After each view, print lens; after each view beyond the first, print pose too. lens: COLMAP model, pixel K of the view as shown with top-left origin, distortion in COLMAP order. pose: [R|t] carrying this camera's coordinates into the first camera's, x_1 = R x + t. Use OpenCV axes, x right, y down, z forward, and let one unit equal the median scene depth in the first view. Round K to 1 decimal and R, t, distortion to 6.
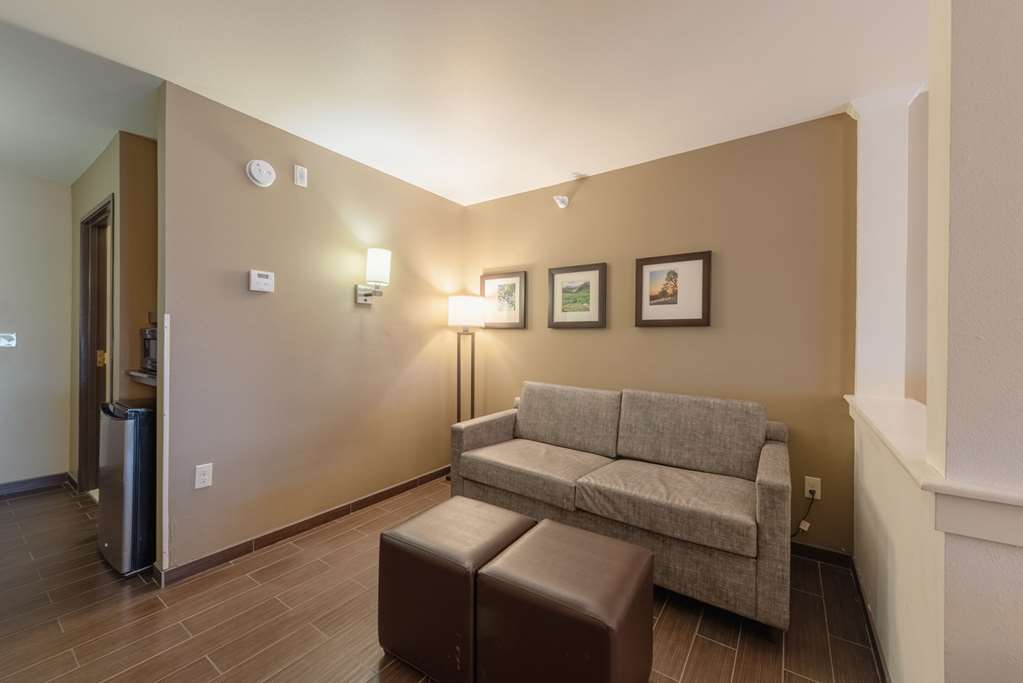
lens RADIAL K [[397.1, 0, 515.4], [0, 397.1, 341.6], [0, 0, 1]] dist [0.000424, -0.000202]
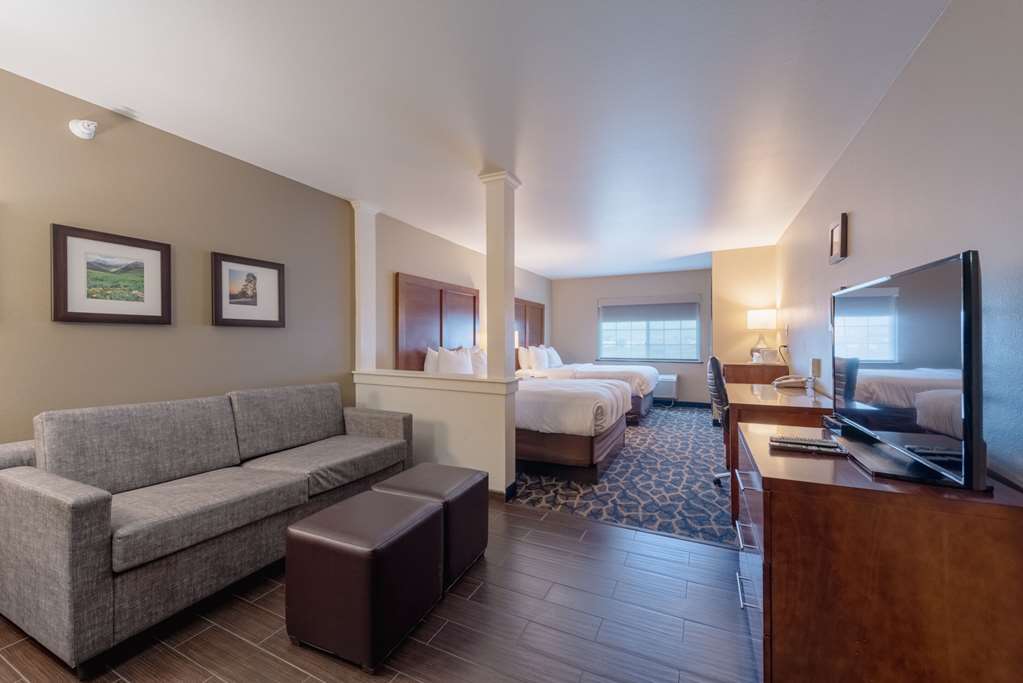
lens RADIAL K [[397.1, 0, 515.4], [0, 397.1, 341.6], [0, 0, 1]] dist [0.000424, -0.000202]
pose [[-0.155389, -0.014733, 0.987744, -0.733848], [0.004847, 0.999865, 0.015676, -0.010584], [-0.987842, 0.007223, -0.155296, 0.458721]]
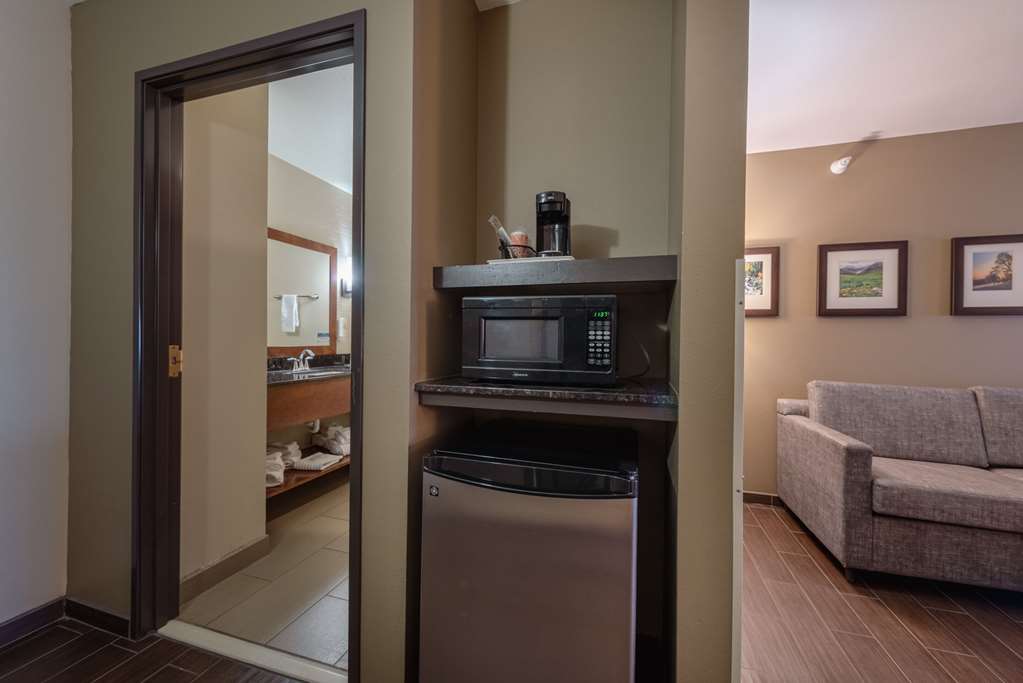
lens RADIAL K [[397.1, 0, 515.4], [0, 397.1, 341.6], [0, 0, 1]] dist [0.000424, -0.000202]
pose [[0.955462, -0.001978, 0.295108, -0.898738], [0.000574, 0.999988, 0.004845, 0.017185], [-0.295114, -0.004460, 0.955452, 0.453393]]
